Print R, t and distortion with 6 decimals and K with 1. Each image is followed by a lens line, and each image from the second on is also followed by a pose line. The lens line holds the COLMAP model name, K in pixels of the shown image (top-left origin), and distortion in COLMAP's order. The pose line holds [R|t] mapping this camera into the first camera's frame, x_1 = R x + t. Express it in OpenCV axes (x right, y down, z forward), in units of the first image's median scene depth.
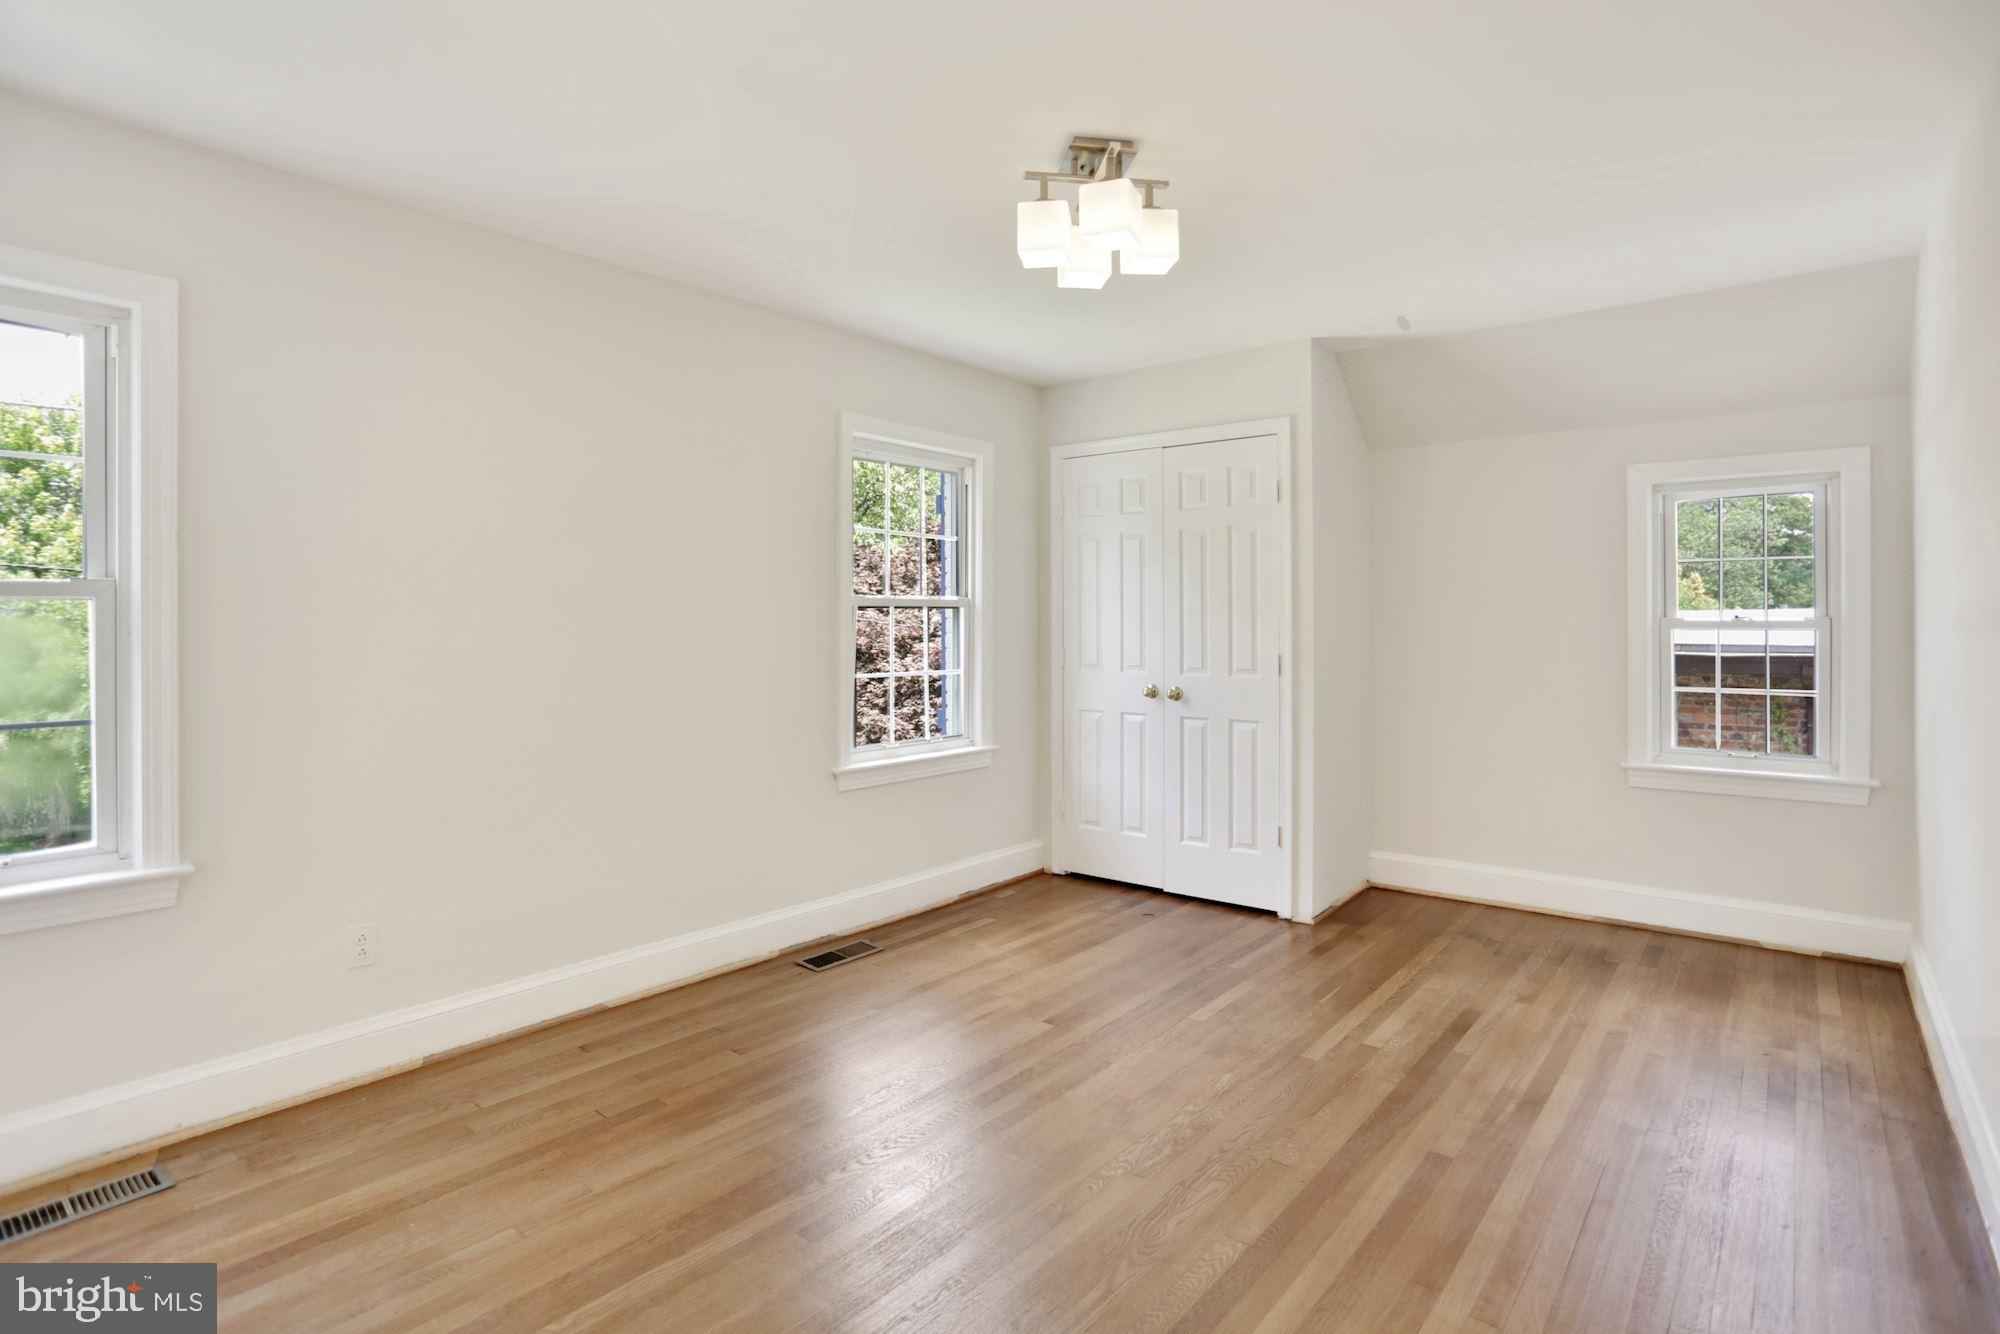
lens RADIAL K [[989.2, 0, 997.5], [0, 989.2, 625.5], [0, 0, 1]] dist [-0.055369, 0.000191]
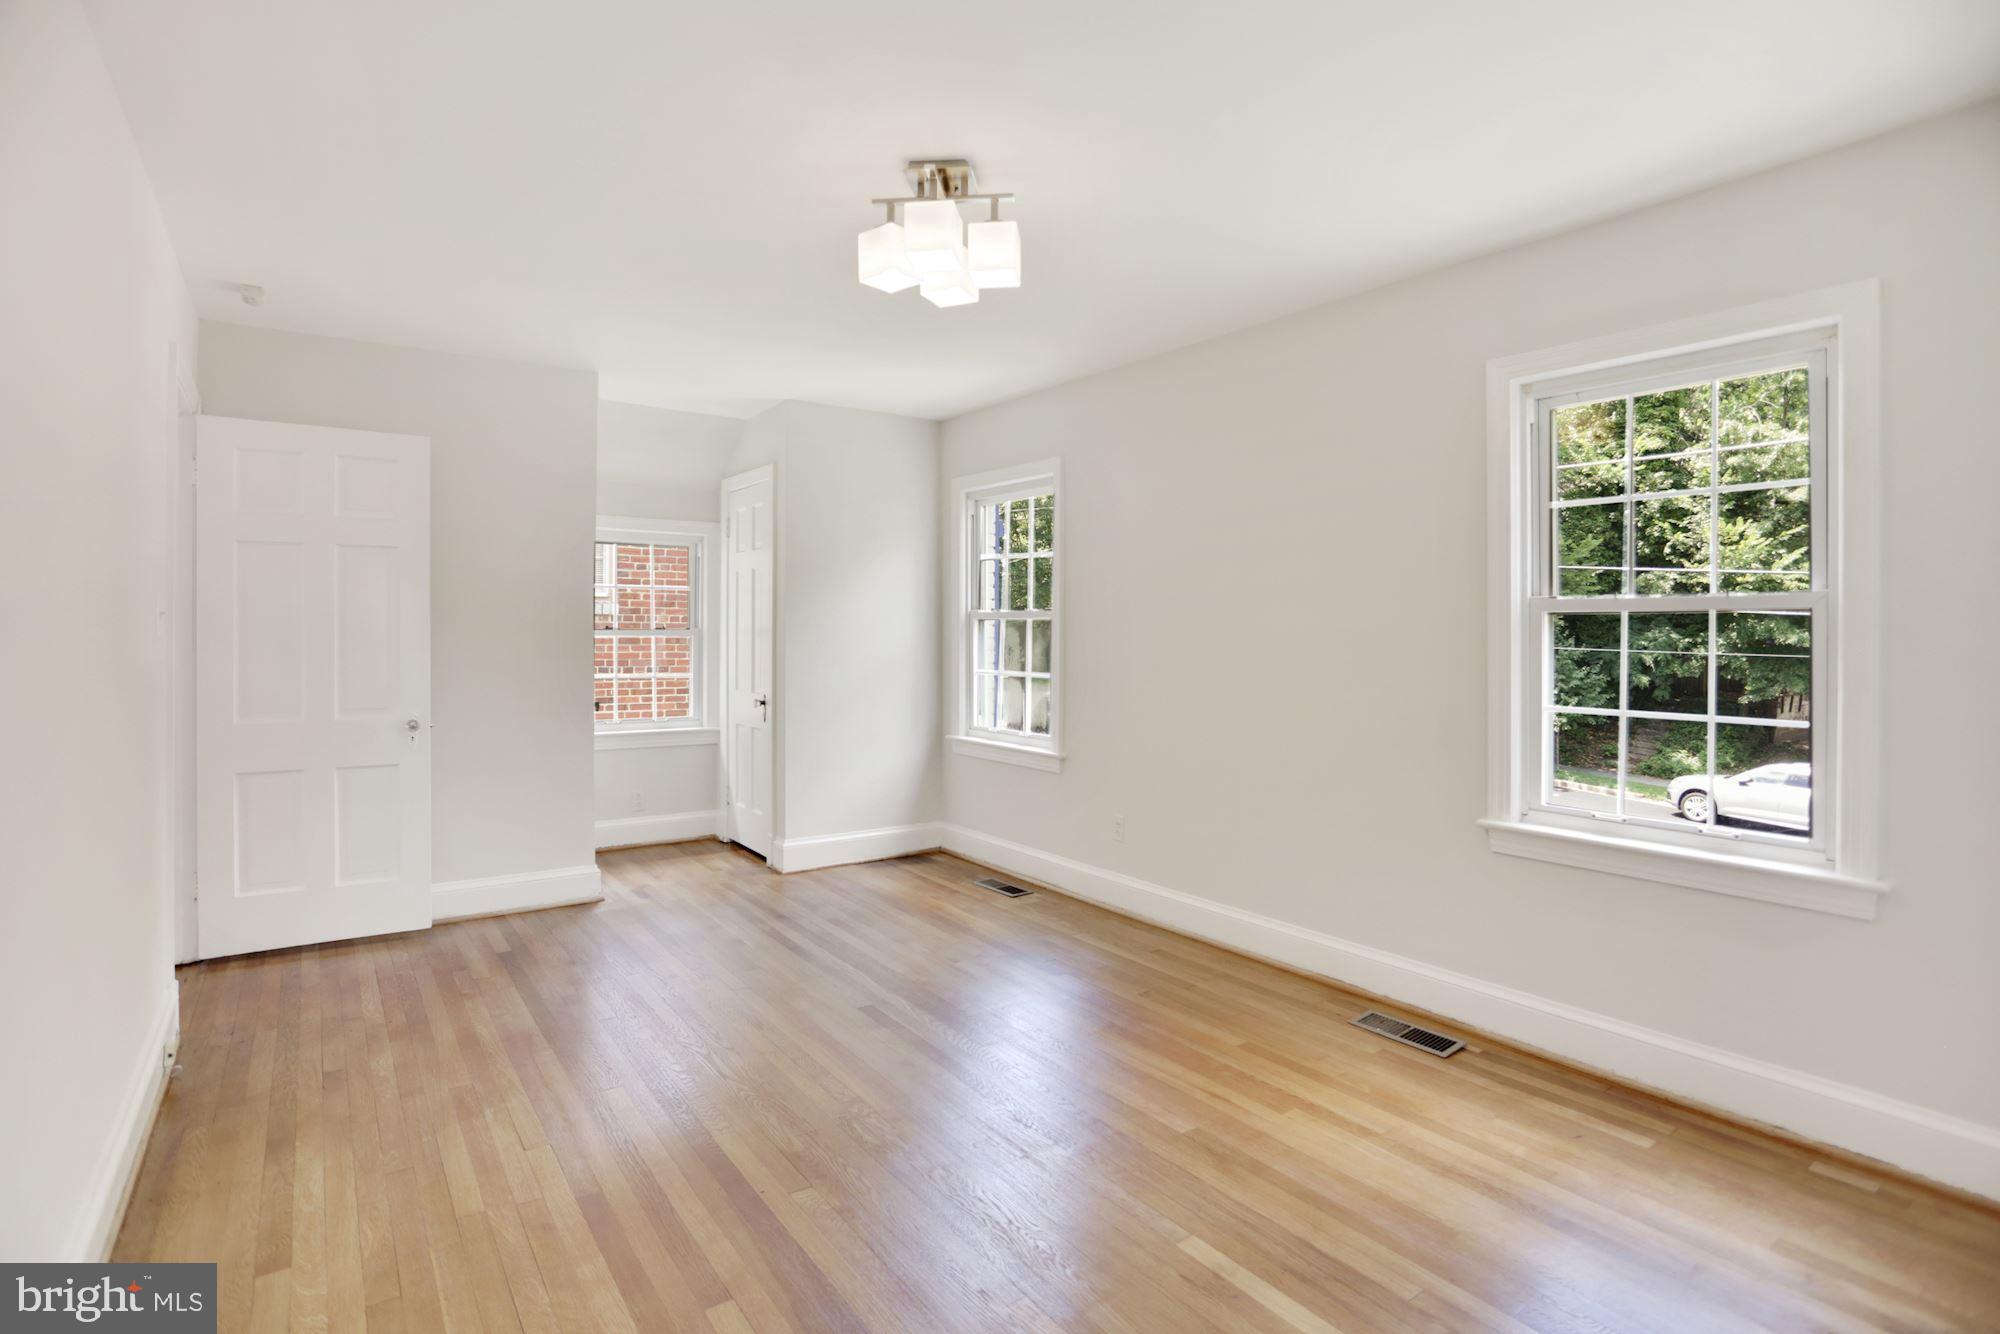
lens RADIAL K [[989.2, 0, 997.5], [0, 989.2, 625.5], [0, 0, 1]] dist [-0.055369, 0.000191]
pose [[-0.245325, 0.000493, -0.969441, 0.846218], [-0.007892, 0.999966, 0.002505, -0.008001], [0.969409, 0.008266, -0.245313, 1.020367]]
